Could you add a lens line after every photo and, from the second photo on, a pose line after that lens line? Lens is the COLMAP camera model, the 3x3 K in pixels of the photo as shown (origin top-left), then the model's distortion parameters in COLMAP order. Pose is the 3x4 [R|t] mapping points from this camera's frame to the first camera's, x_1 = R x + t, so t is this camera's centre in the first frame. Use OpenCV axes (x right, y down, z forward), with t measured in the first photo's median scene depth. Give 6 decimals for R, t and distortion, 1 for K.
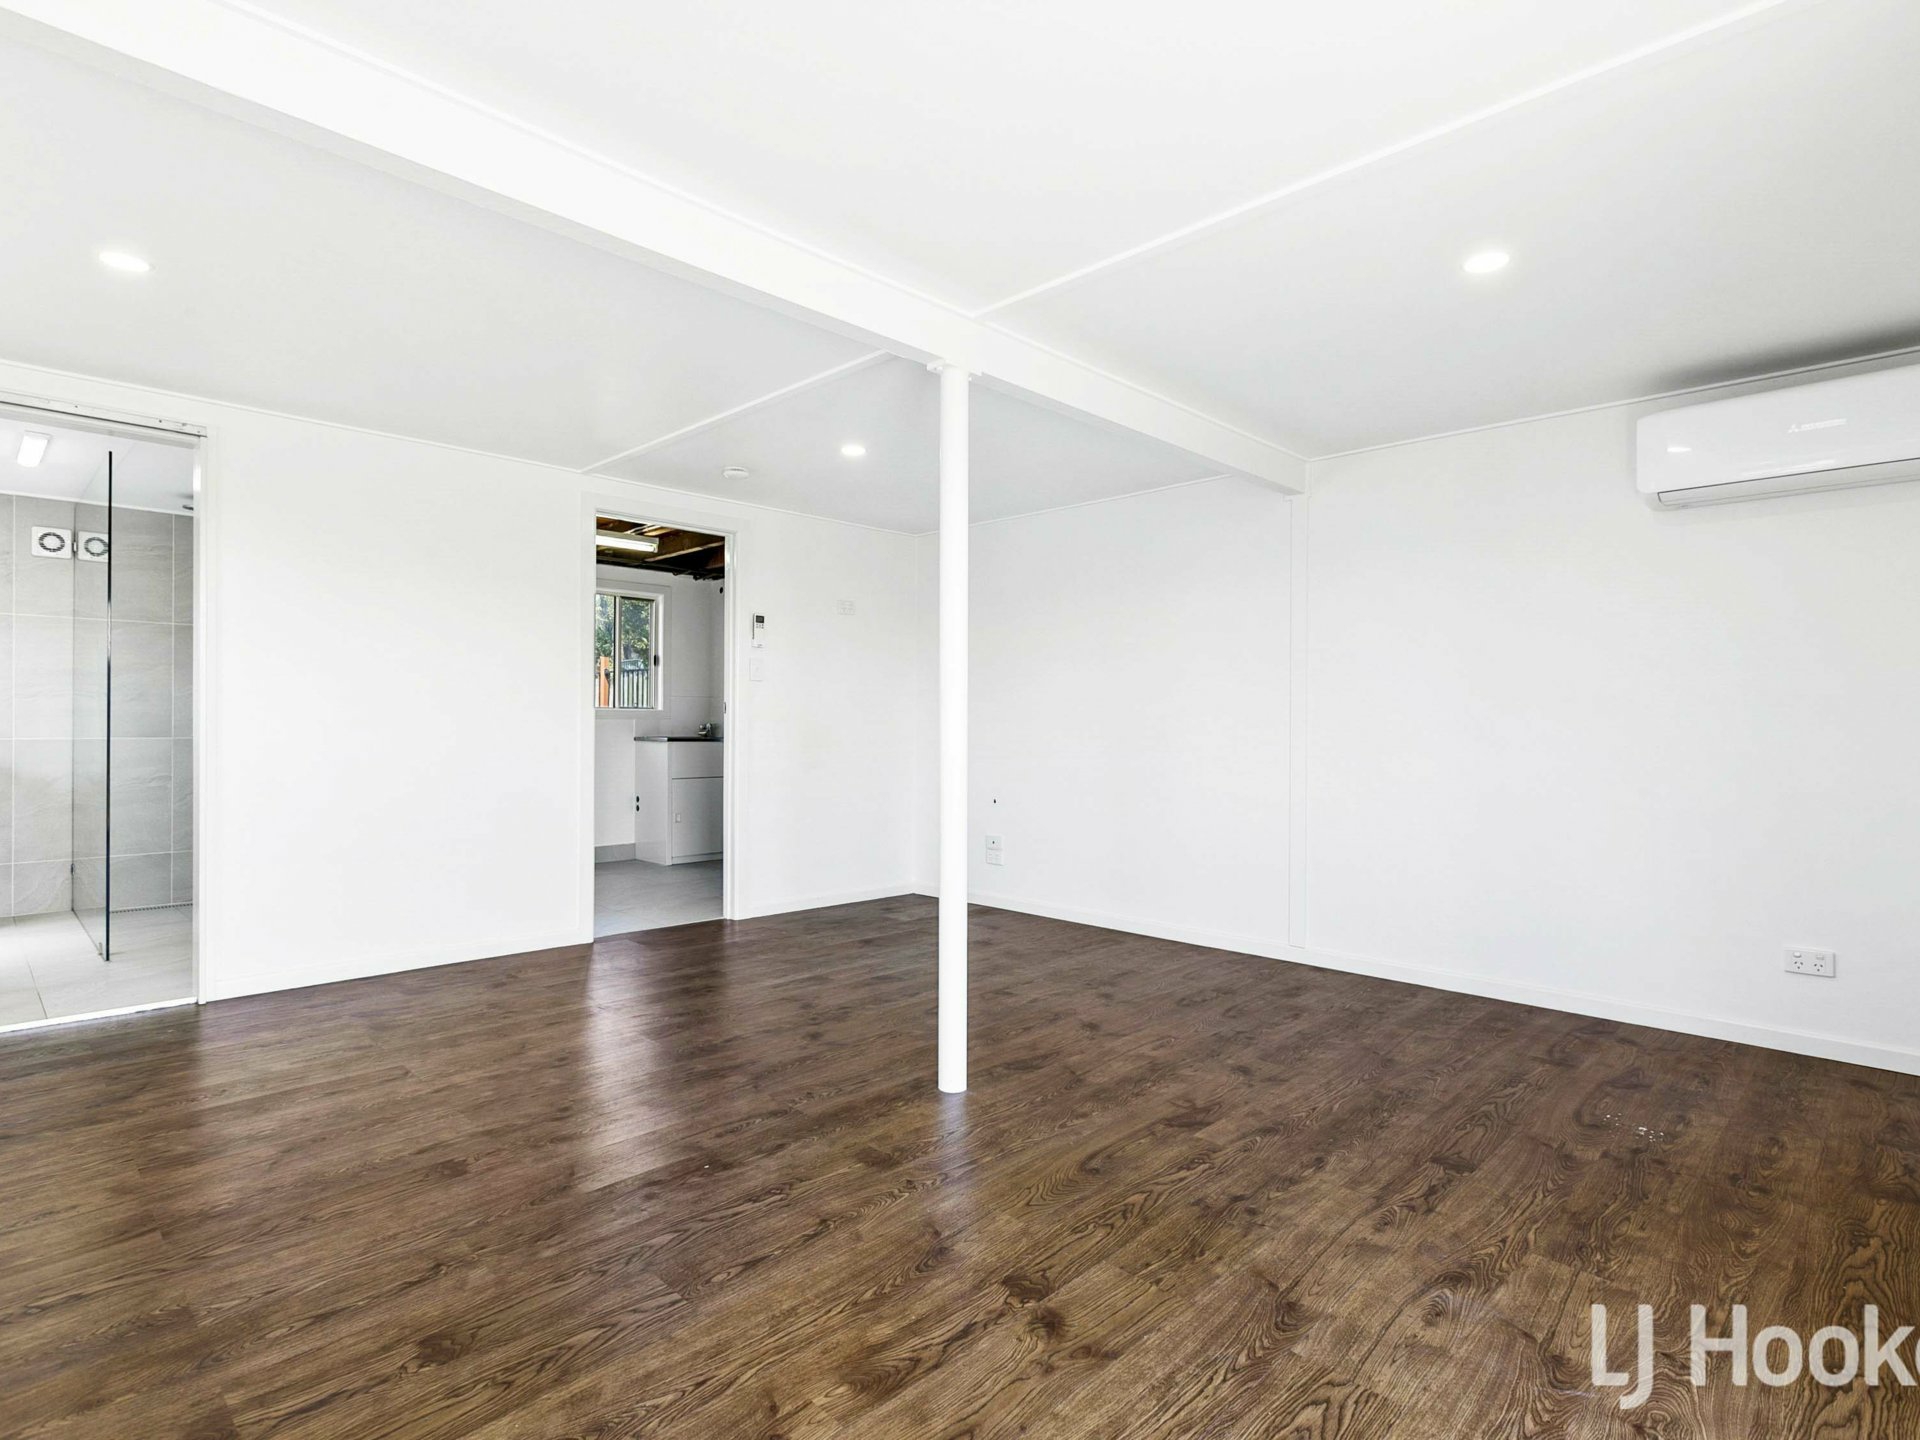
lens RADIAL K [[985.0, 0, 947.4], [0, 985.0, 716.7], [0, 0, 1]] dist [0.003370, 0.000503]
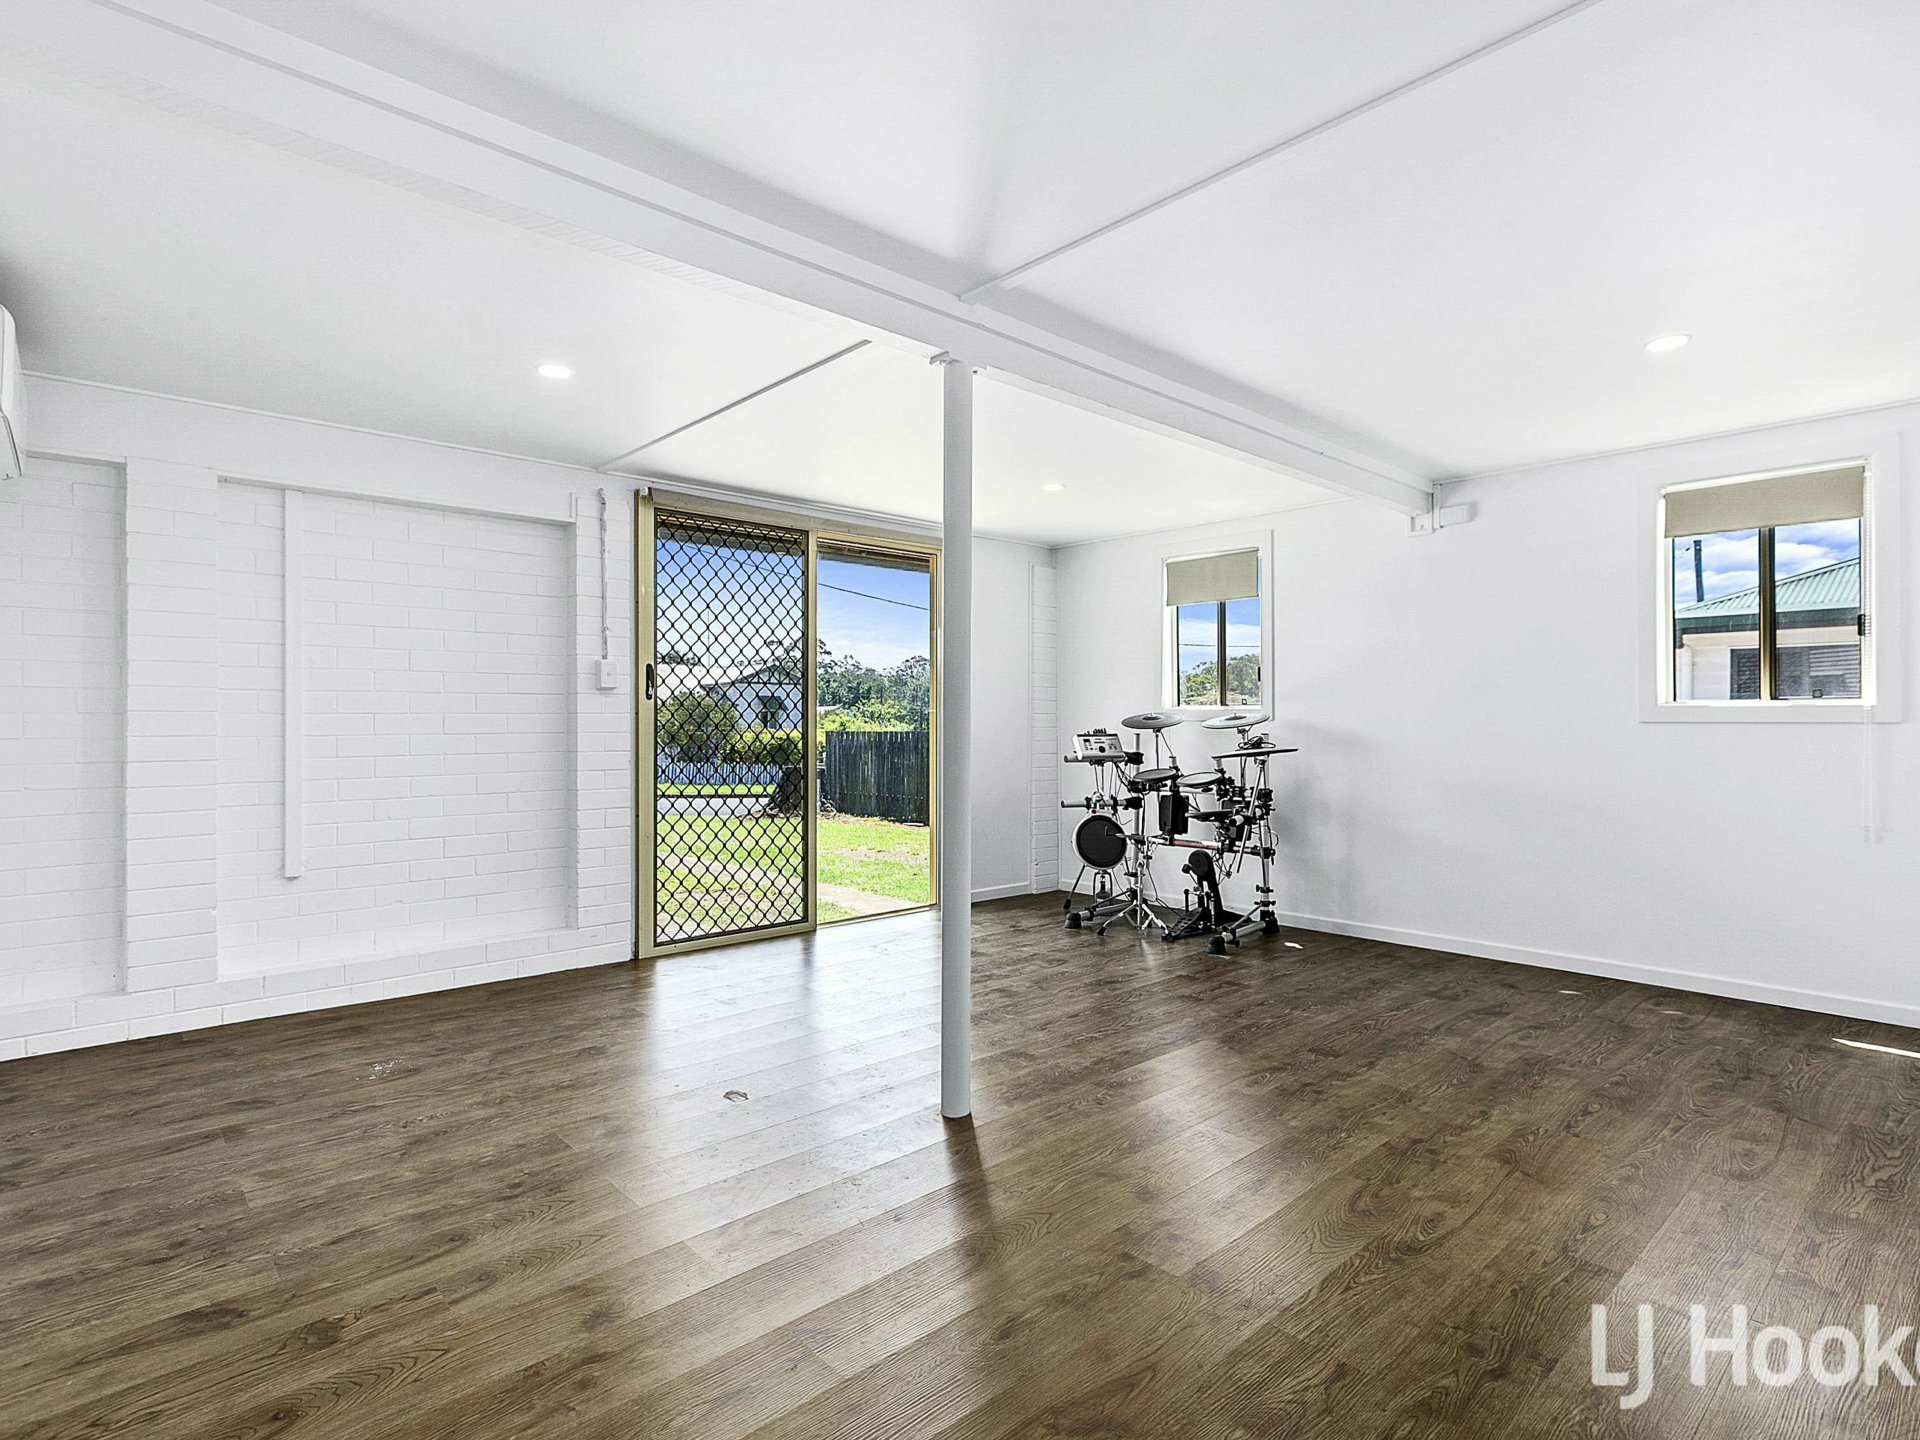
lens RADIAL K [[985.0, 0, 962.0], [0, 985.0, 719.9], [0, 0, 1]] dist [0.003370, 0.000503]
pose [[-0.999235, -0.008634, 0.038143, -0.029656], [-0.008775, 0.999955, -0.003551, -0.001637], [-0.038111, -0.003883, -0.999266, 1.734593]]
